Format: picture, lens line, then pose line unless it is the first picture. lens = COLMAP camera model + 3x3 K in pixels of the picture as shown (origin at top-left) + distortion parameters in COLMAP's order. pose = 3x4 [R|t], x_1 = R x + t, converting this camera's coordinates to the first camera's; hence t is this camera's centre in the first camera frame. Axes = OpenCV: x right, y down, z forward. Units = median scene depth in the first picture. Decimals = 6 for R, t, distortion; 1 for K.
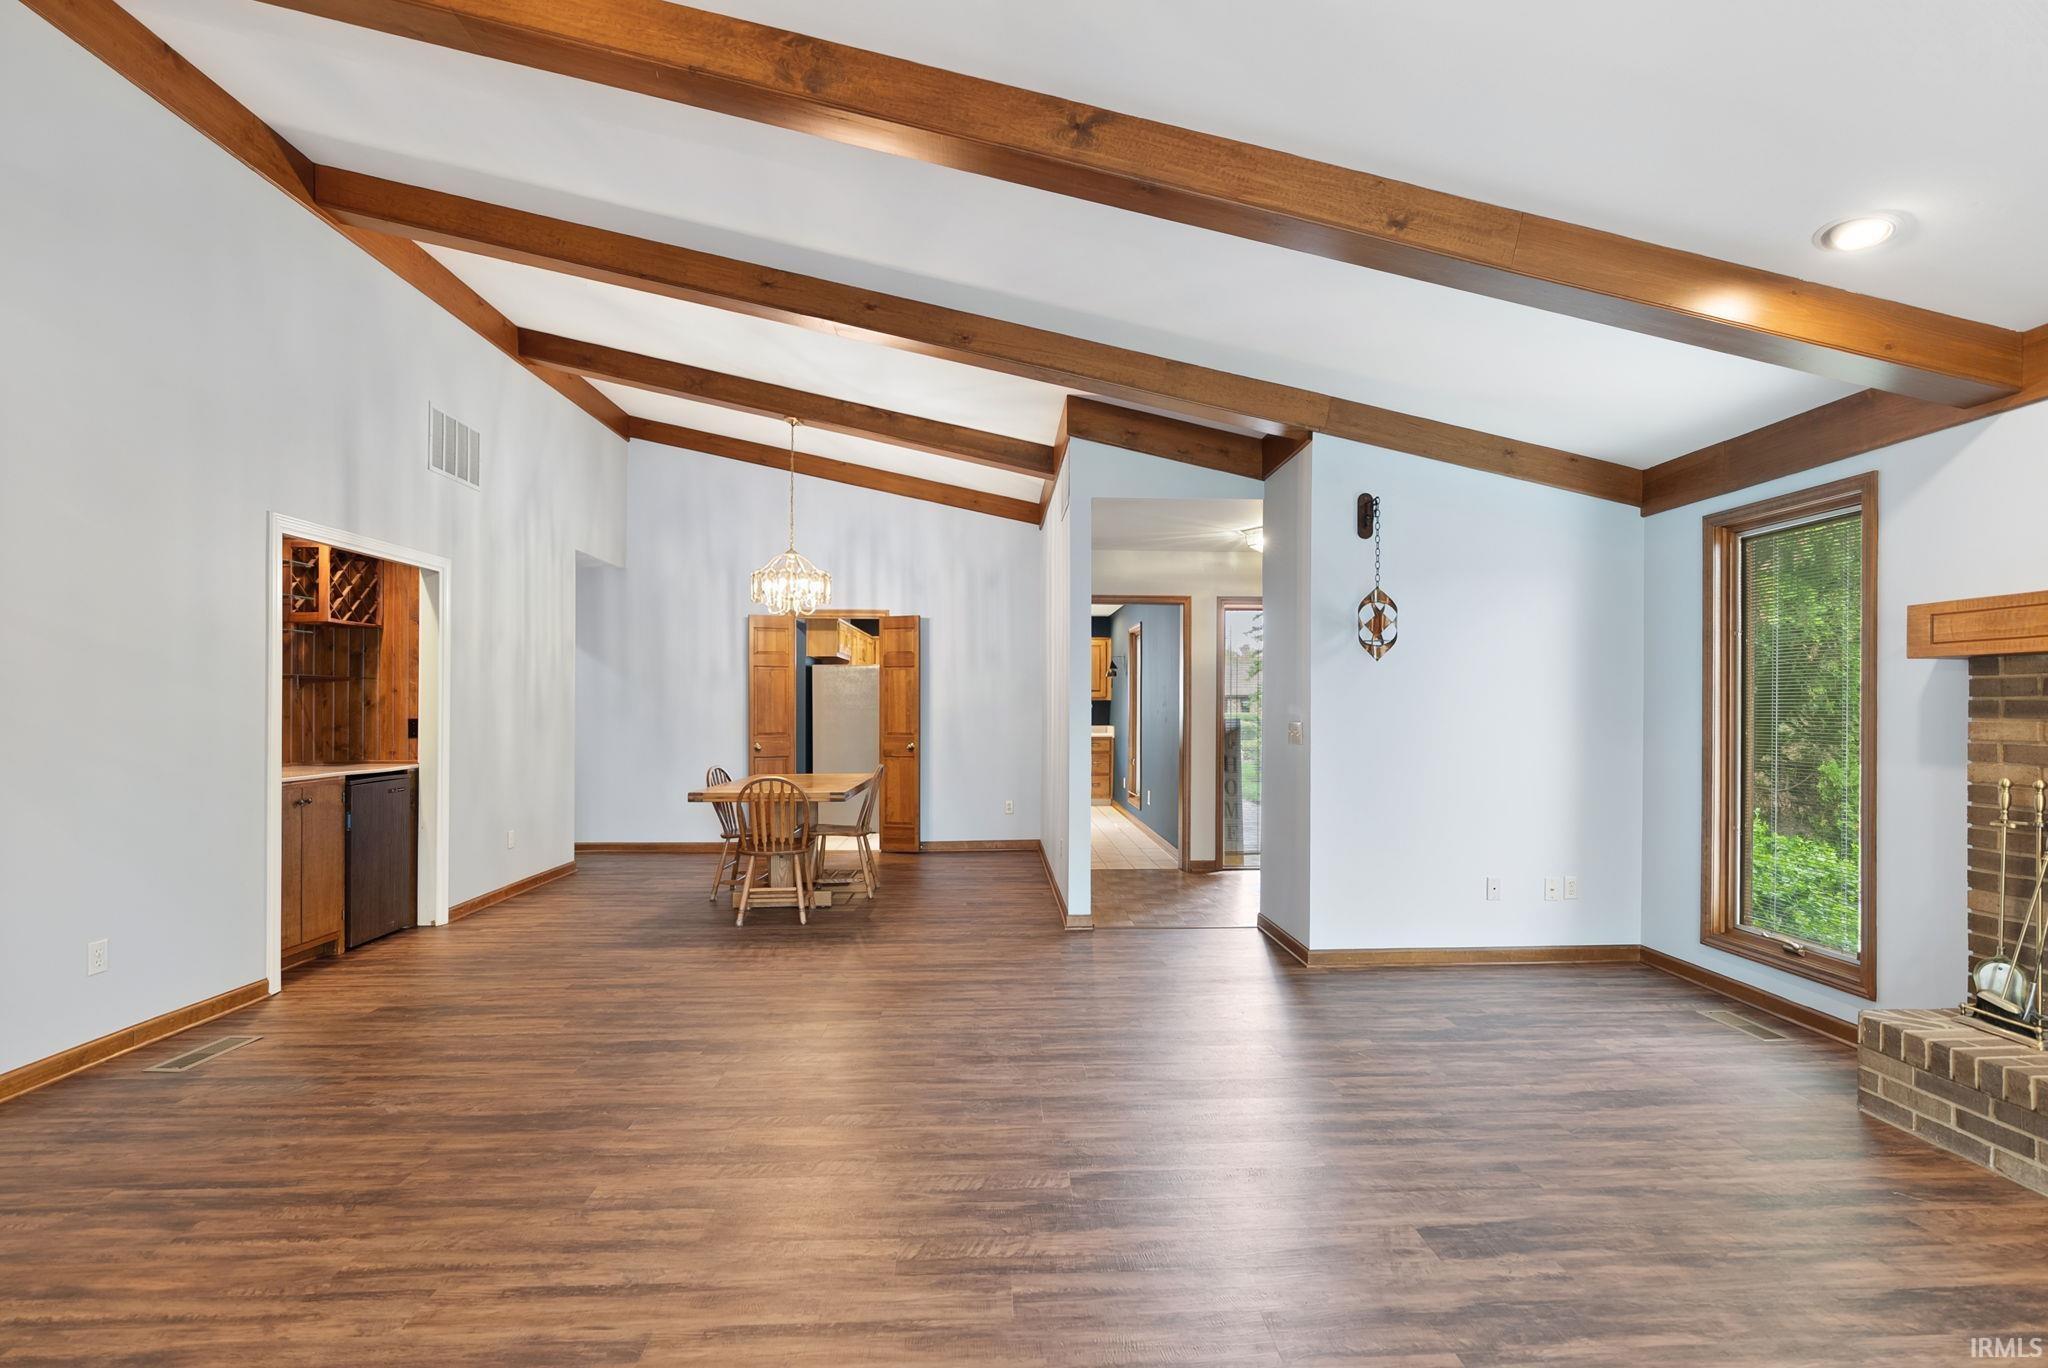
lens RADIAL K [[927.2, 0, 1041.7], [0, 927.2, 691.3], [0, 0, 1]] dist [-0.005441, -0.000045]
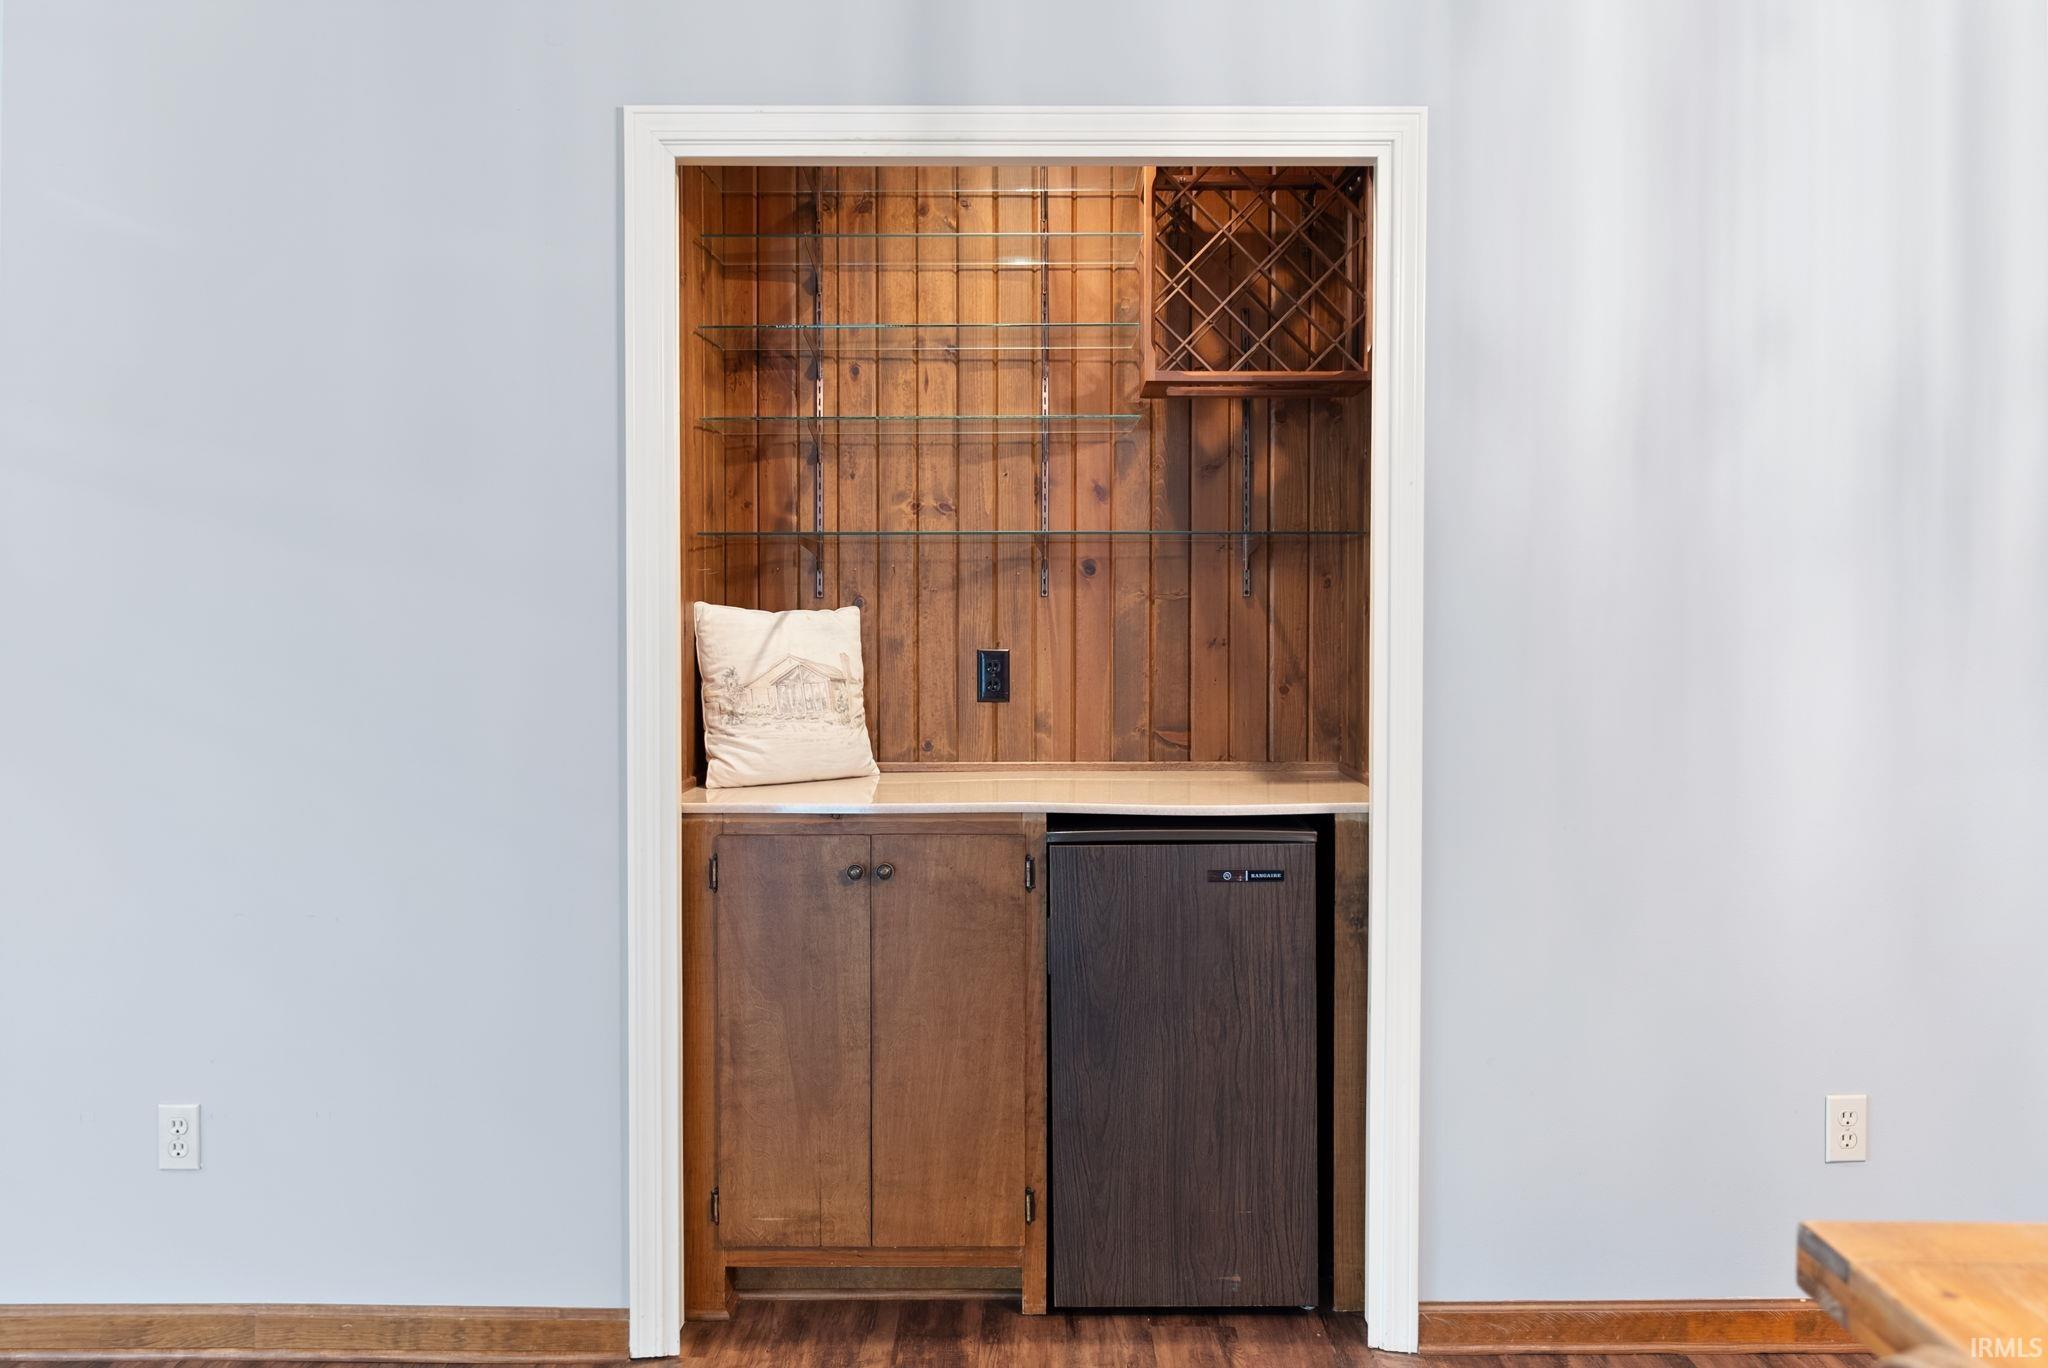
lens RADIAL K [[1594.6, 0, 1021.7], [0, 1594.6, 654.9], [0, 0, 1]] dist [0.006075, 0.000301]
pose [[-0.056776, 0.022643, -0.998130, -0.129477], [0.018504, 0.999595, 0.021624, 0.015147], [0.998215, -0.017242, -0.057172, 0.891181]]
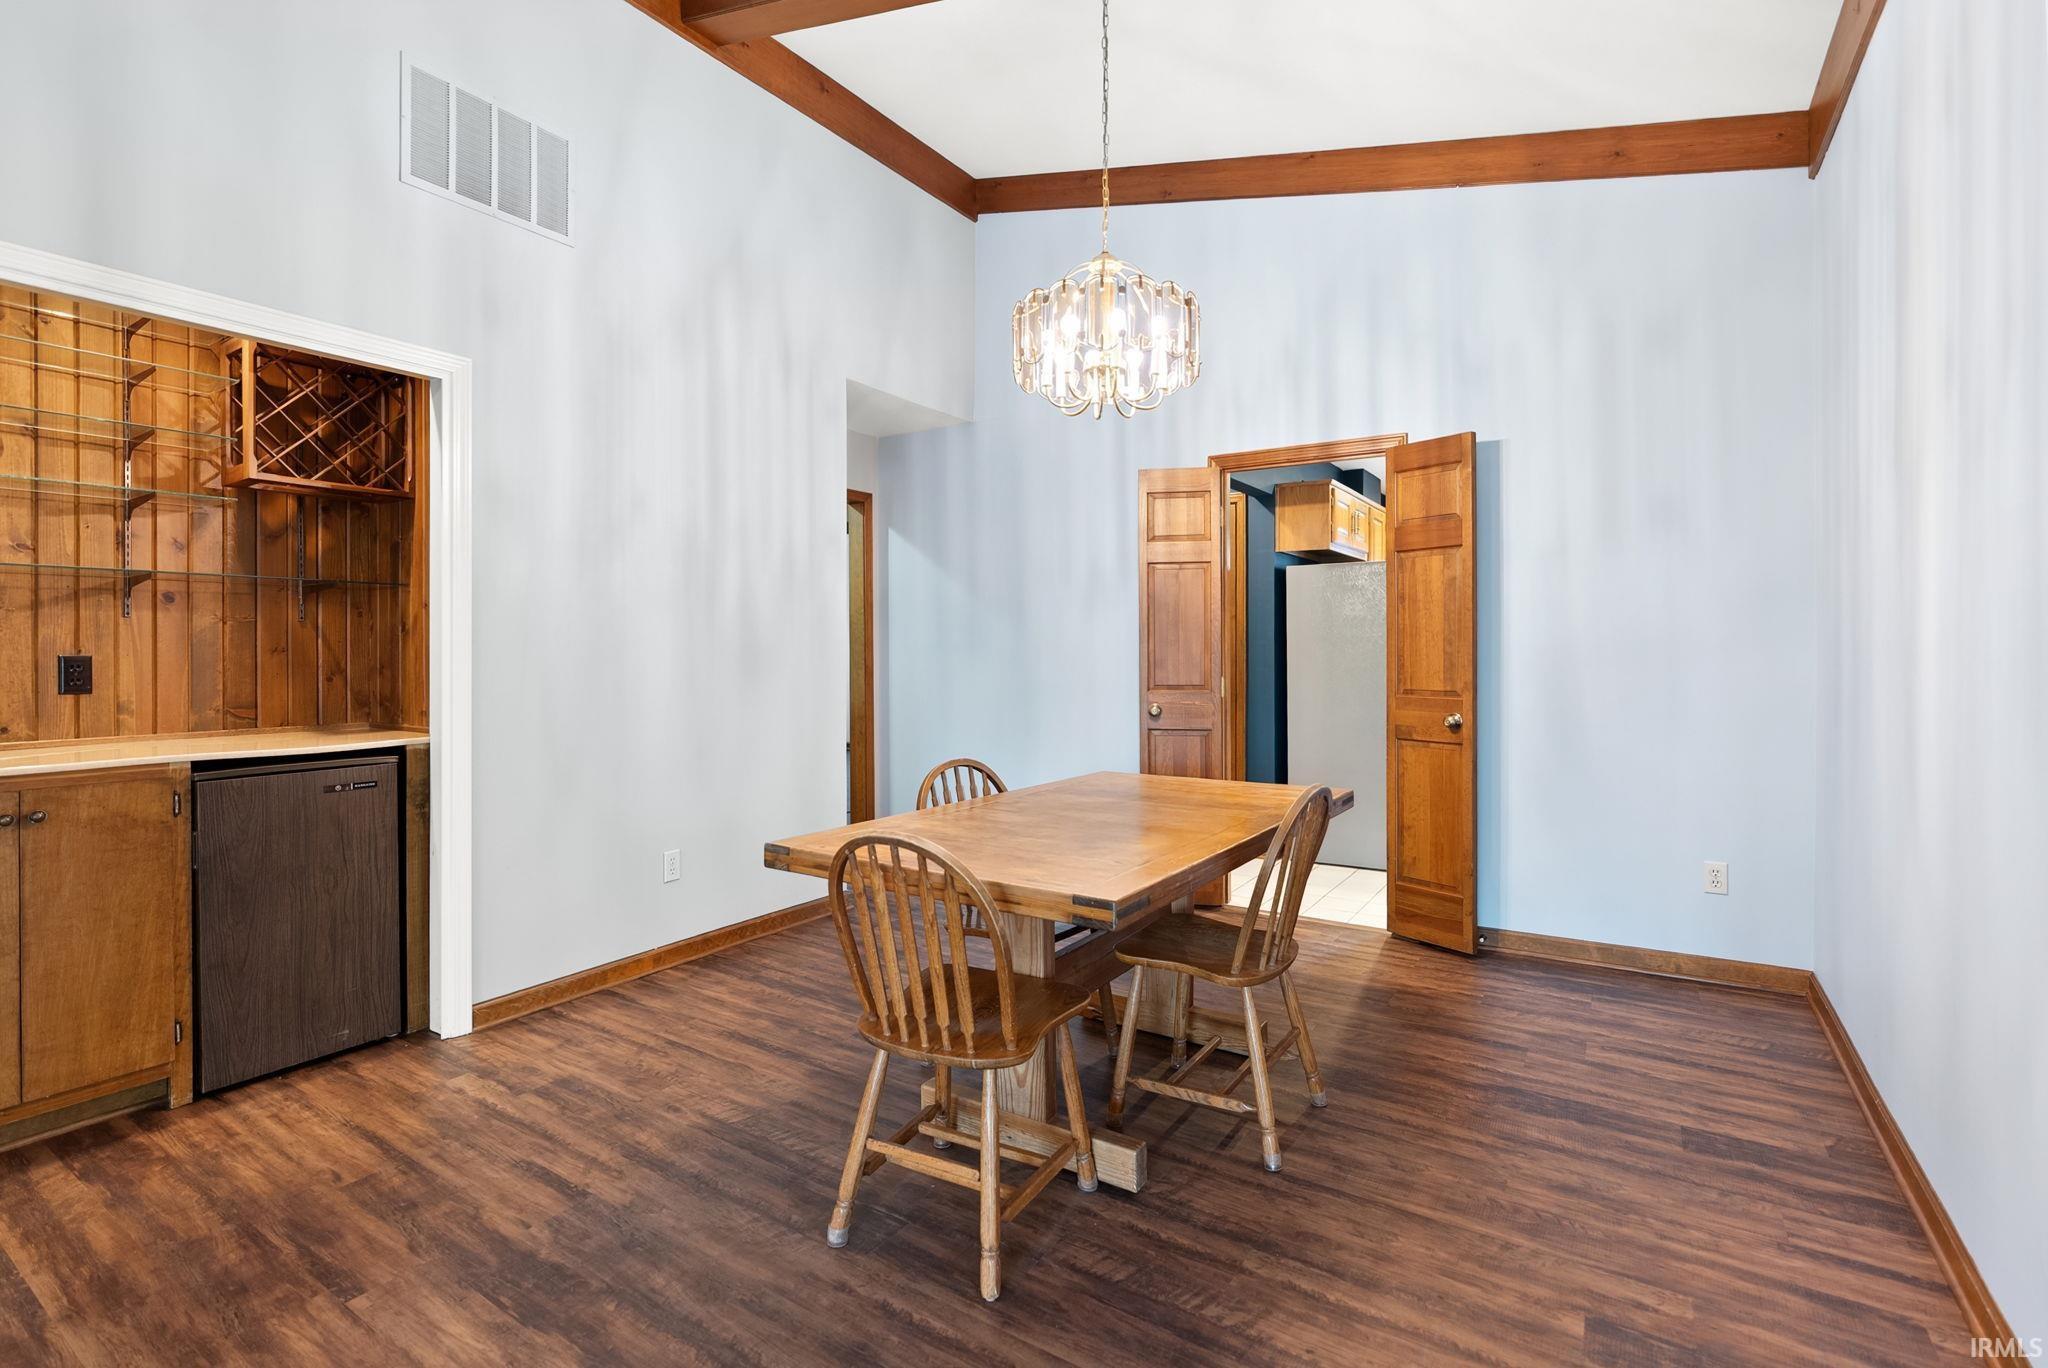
lens RADIAL K [[926.7, 0, 1033.6], [0, 926.7, 652.5], [0, 0, 1]] dist [-0.004467, -0.000688]
pose [[0.804991, 0.000181, -0.593287, -0.055249], [0.012010, 0.999790, 0.016600, 0.023077], [0.593165, -0.020488, 0.804820, 0.751086]]
